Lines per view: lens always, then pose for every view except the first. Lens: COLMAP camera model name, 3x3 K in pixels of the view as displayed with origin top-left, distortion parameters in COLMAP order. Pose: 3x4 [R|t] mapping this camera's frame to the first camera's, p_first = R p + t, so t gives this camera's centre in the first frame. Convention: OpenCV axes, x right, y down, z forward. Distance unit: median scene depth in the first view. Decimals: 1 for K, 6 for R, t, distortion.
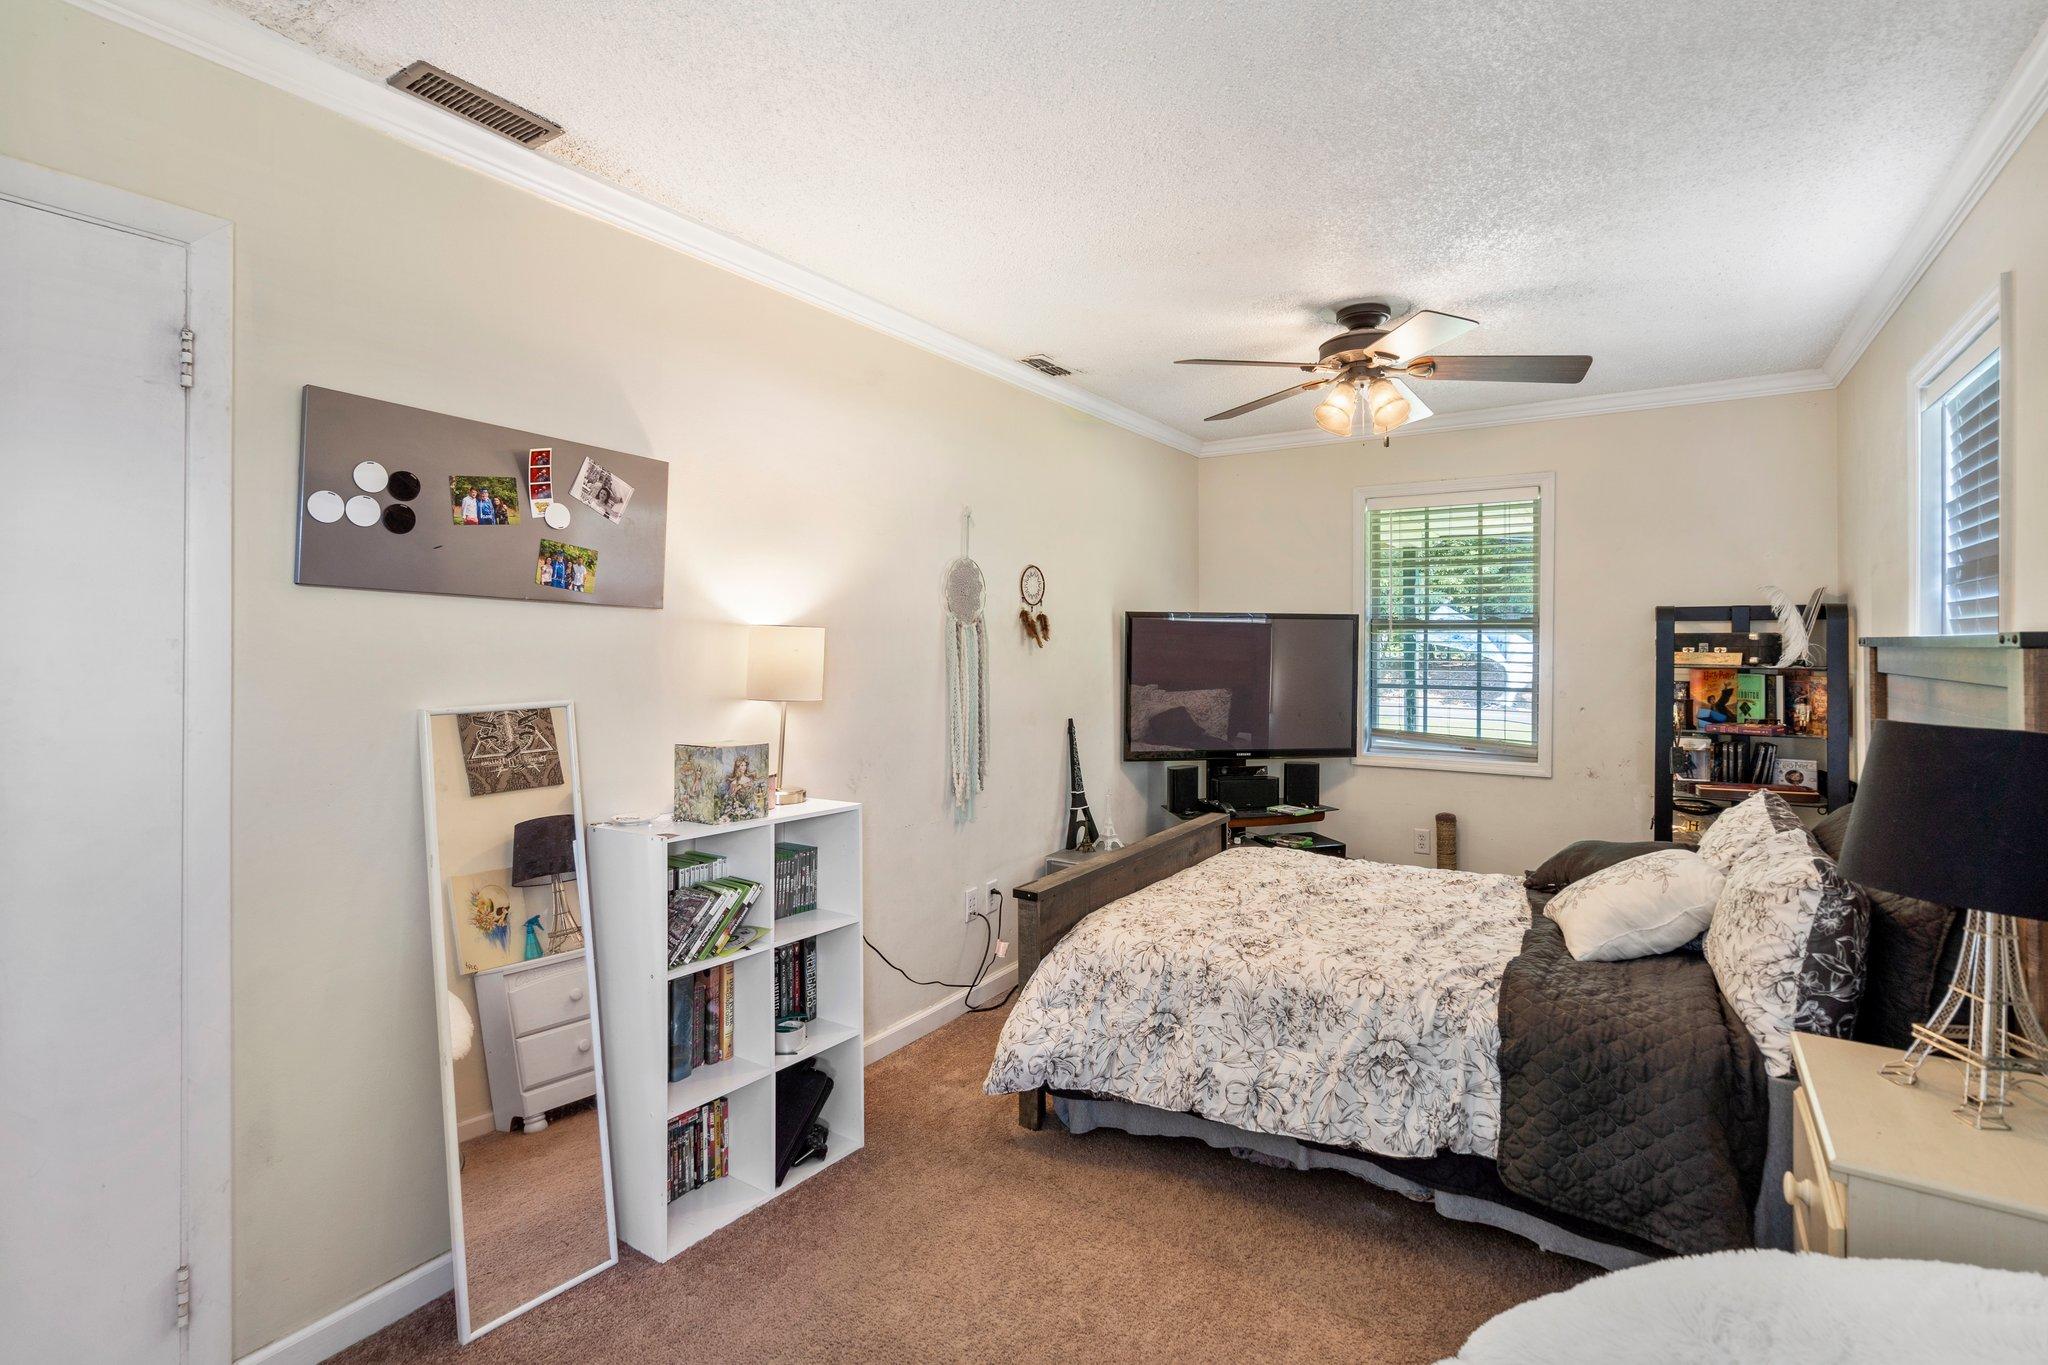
lens RADIAL K [[971.6, 0, 1015.7], [0, 971.6, 641.3], [0, 0, 1]] dist [-0.002596, 0.007081]
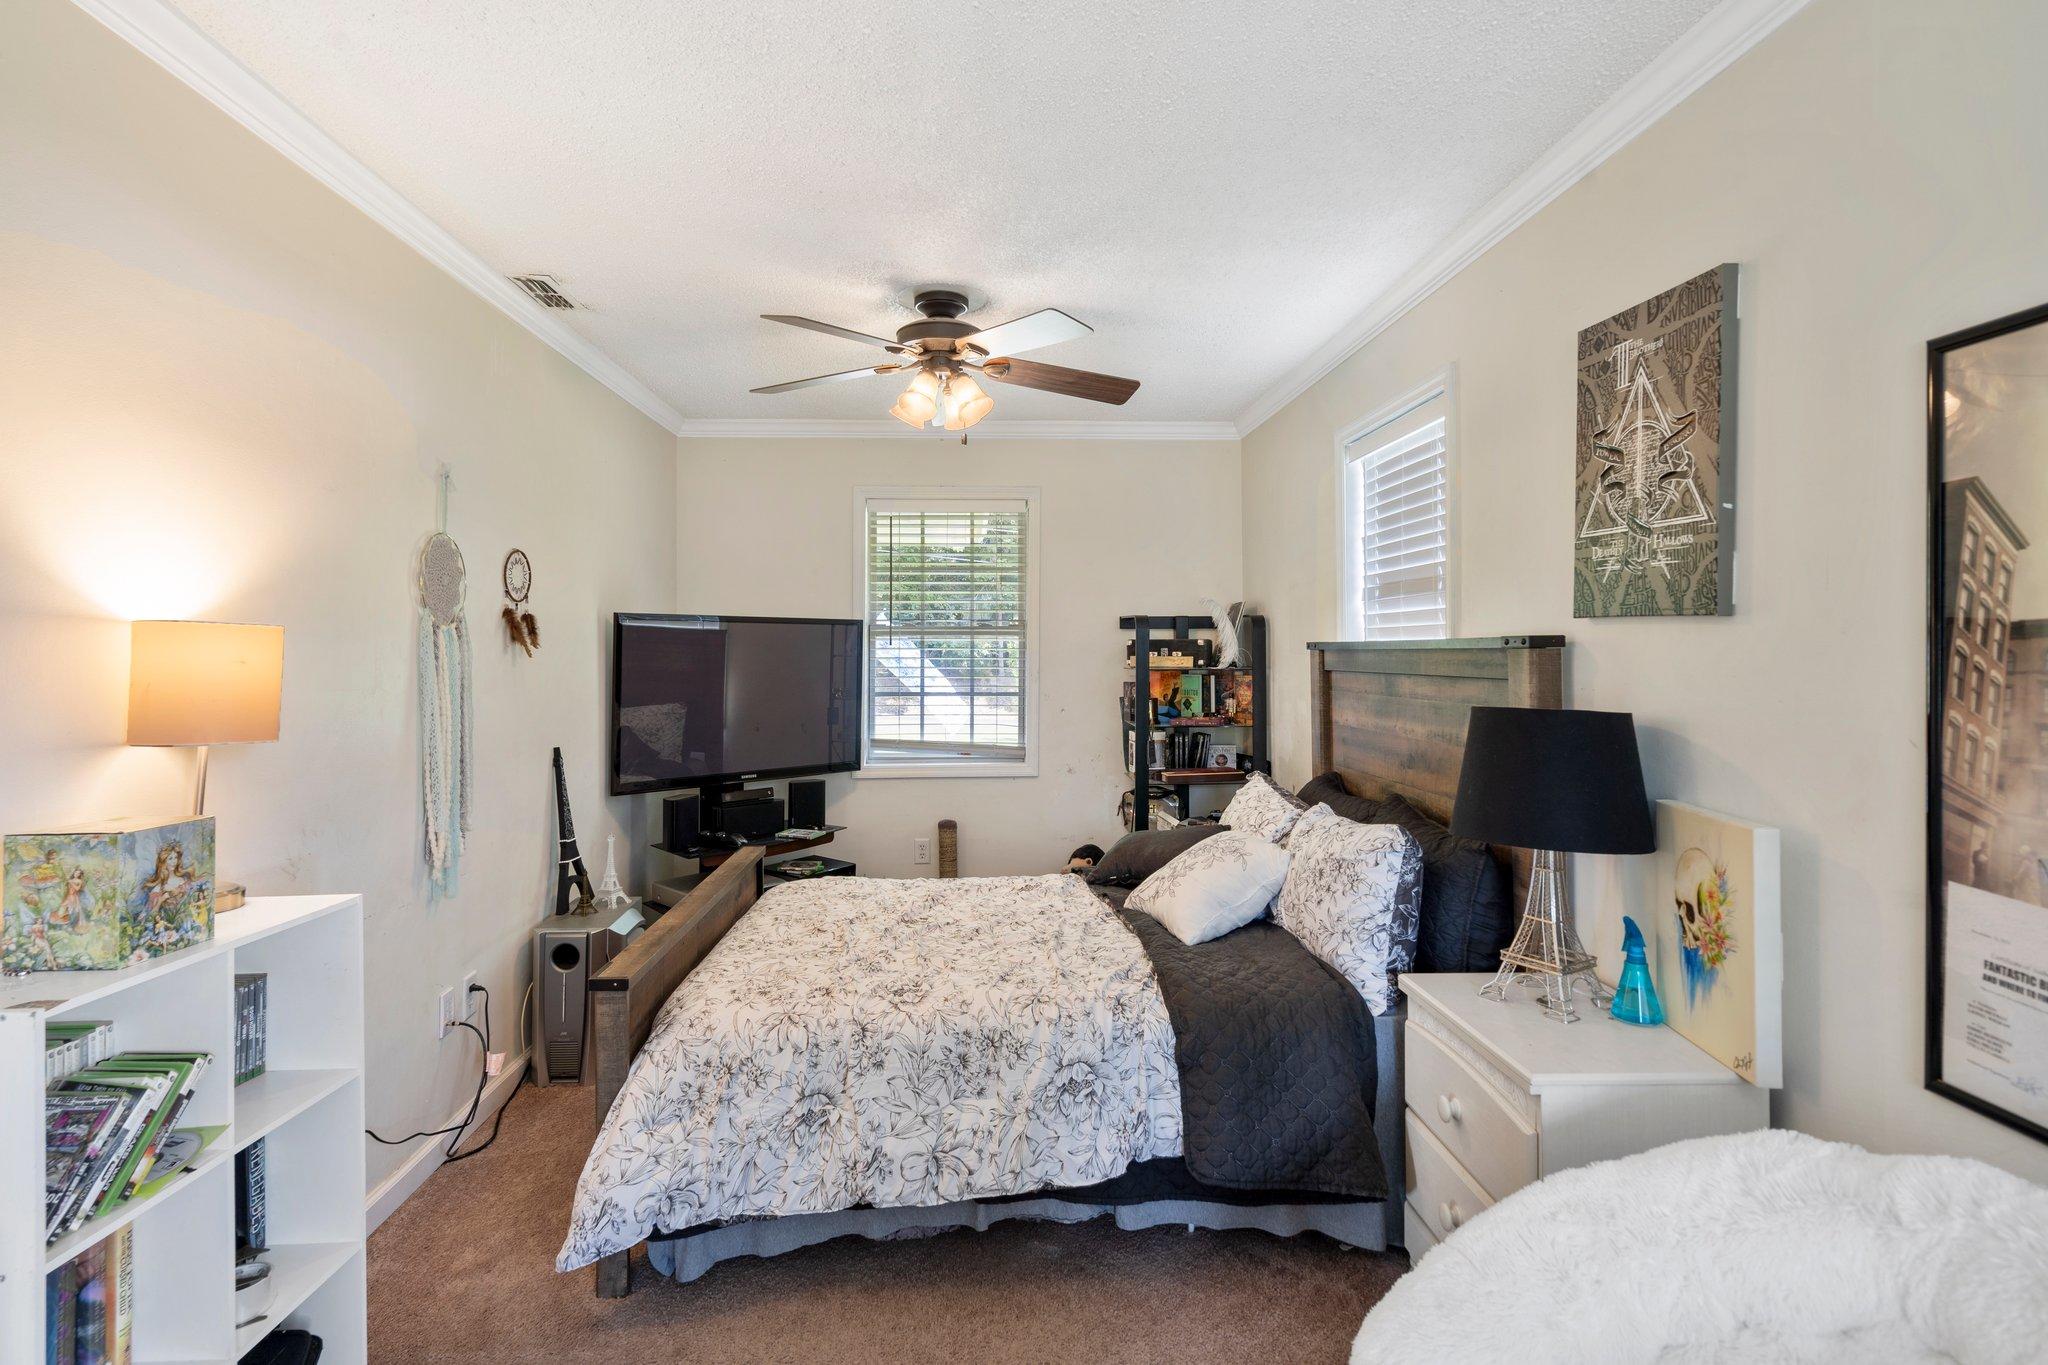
lens RADIAL K [[1030.2, 0, 1023.2], [0, 1030.2, 640.1], [0, 0, 1]] dist [0.003632, 0.001238]
pose [[0.810561, 0.001277, 0.585652, -0.211044], [0.004745, 0.999950, -0.008748, 0.003367], [-0.585635, 0.009870, 0.810515, 0.175042]]
